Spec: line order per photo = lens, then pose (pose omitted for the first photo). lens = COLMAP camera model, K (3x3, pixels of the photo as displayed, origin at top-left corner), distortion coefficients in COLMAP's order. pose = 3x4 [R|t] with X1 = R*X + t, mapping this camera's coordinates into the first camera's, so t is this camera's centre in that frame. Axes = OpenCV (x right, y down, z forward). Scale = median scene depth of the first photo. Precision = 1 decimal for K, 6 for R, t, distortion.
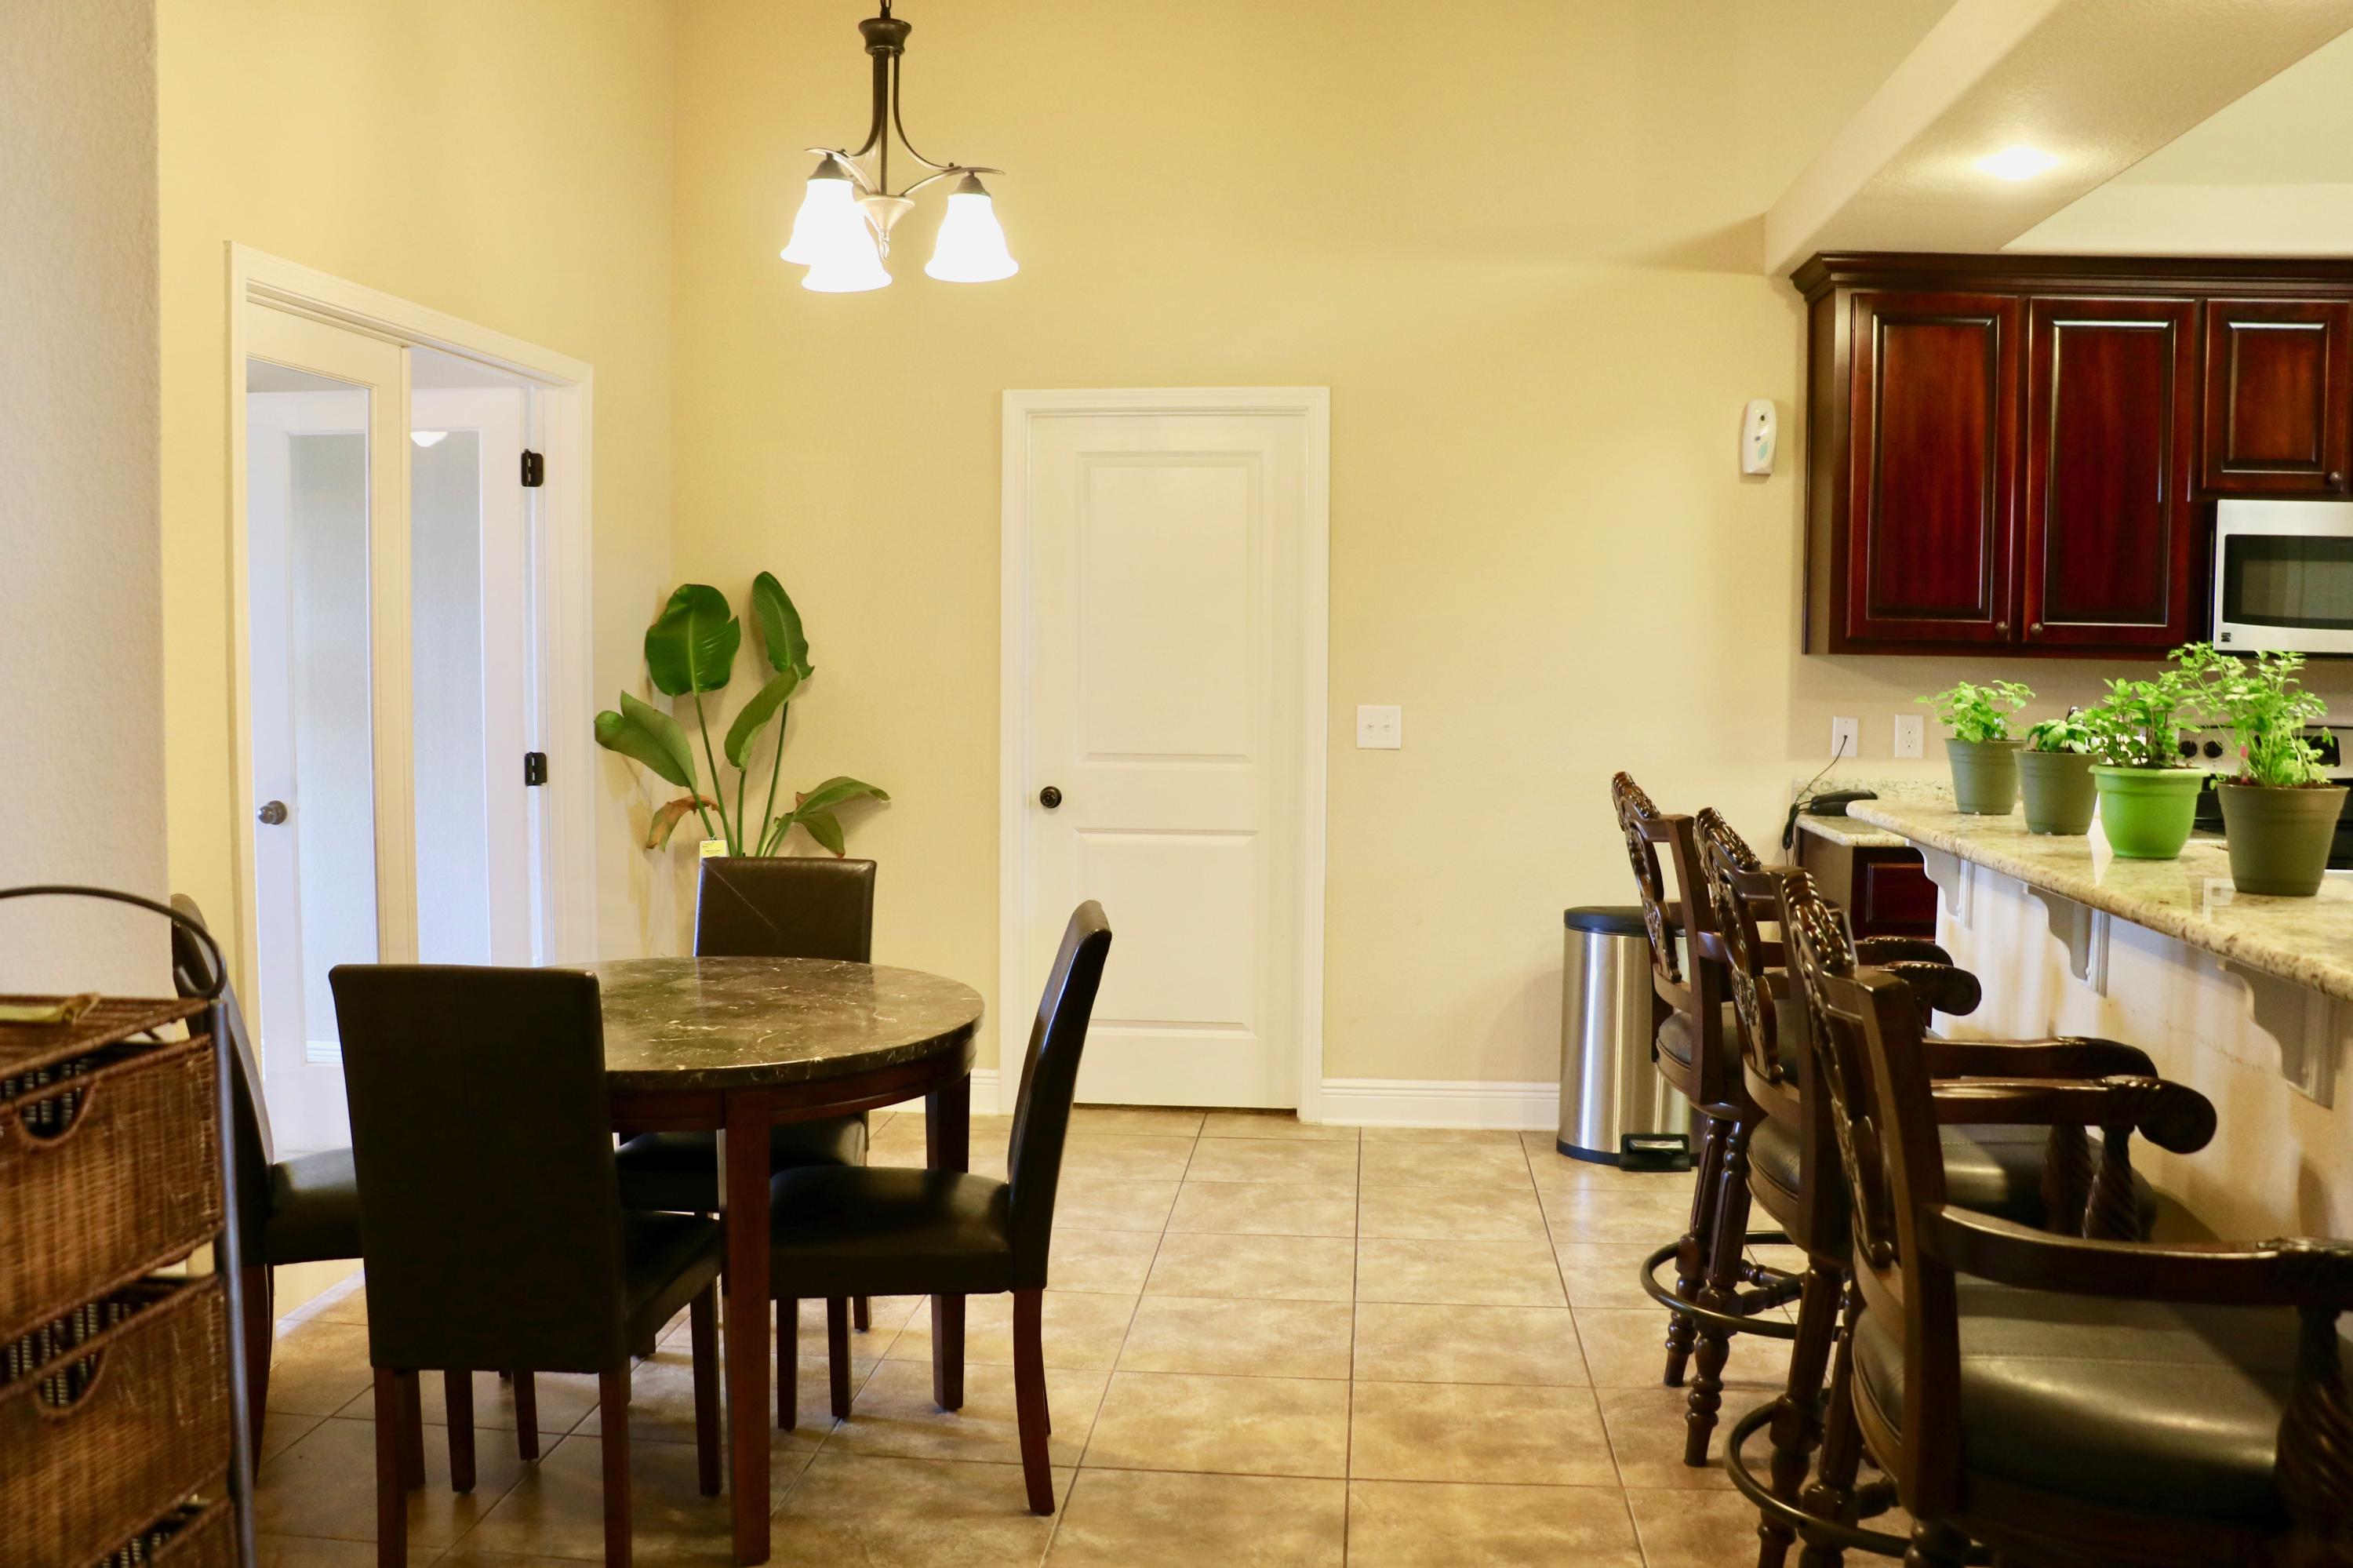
lens RADIAL K [[2058.3, 0, 1183.2], [0, 2058.3, 756.7], [0, 0, 1]] dist [-0.188019, 0.208564]
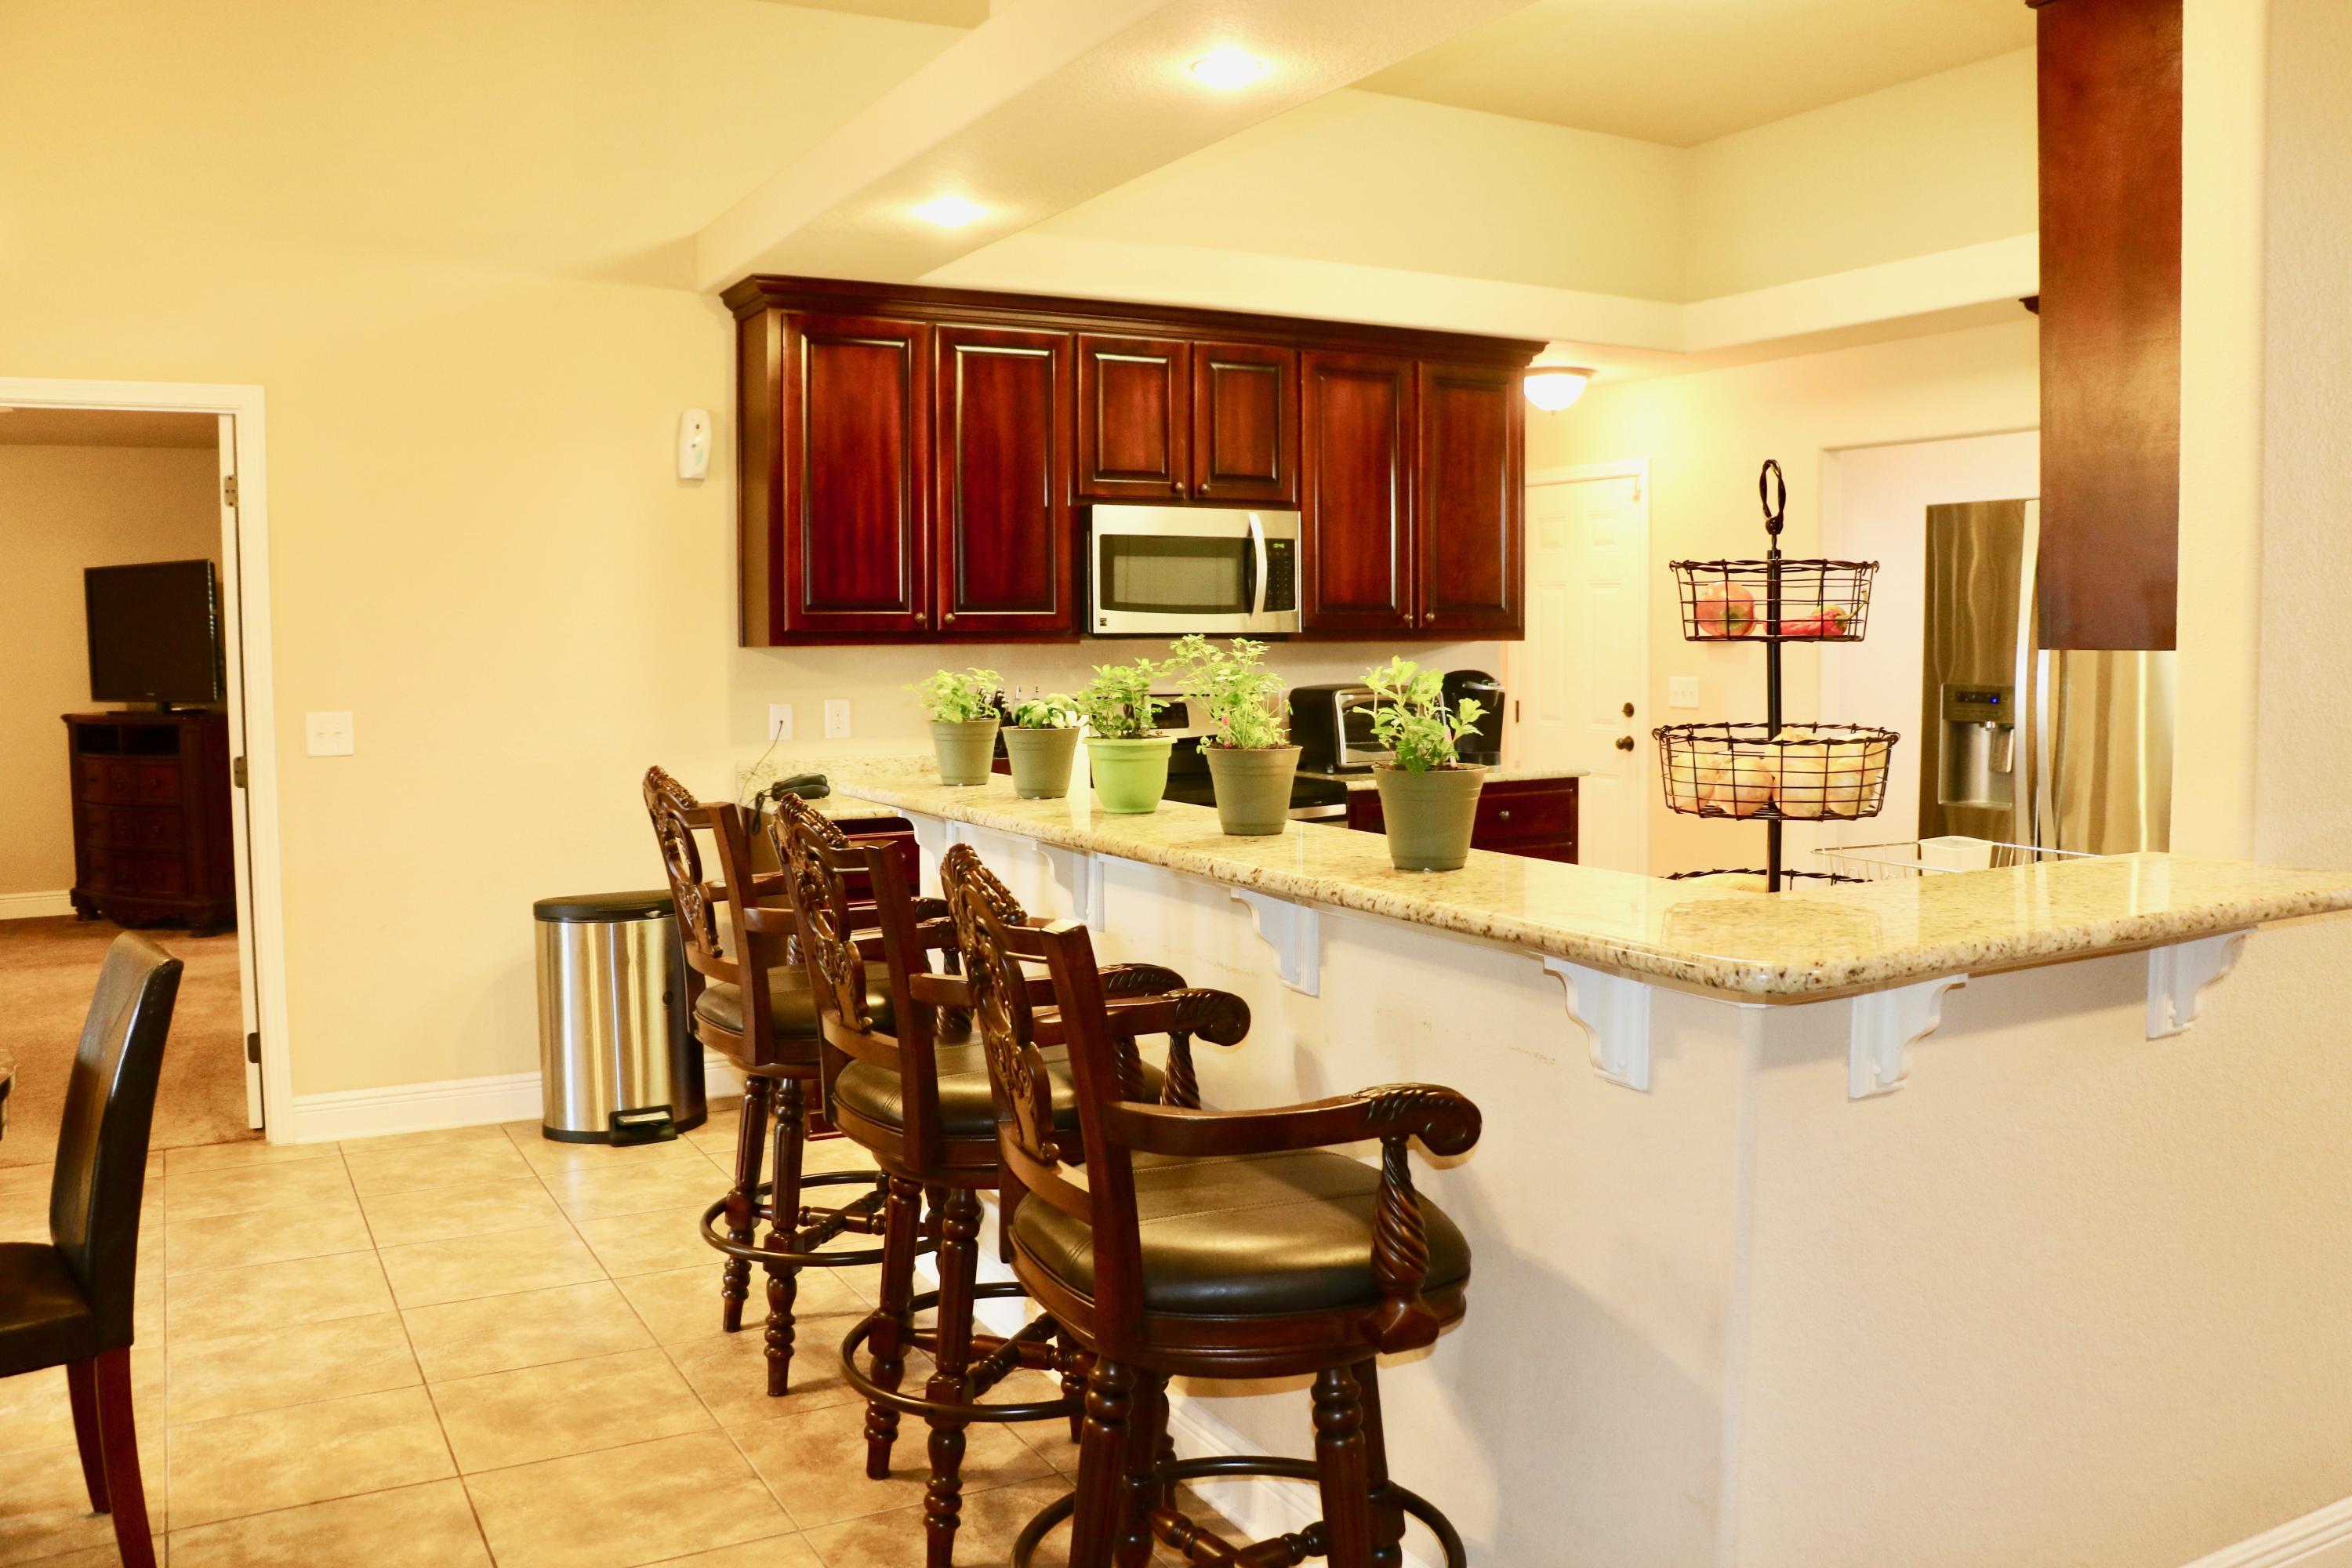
lens RADIAL K [[2057.4, 0, 1182.7], [0, 2057.4, 756.7], [0, 0, 1]] dist [-0.188019, 0.208564]
pose [[0.823643, -0.053749, 0.564556, -0.141704], [0.049021, 0.998520, 0.023547, -0.007993], [-0.564986, 0.008281, 0.825059, -0.030001]]
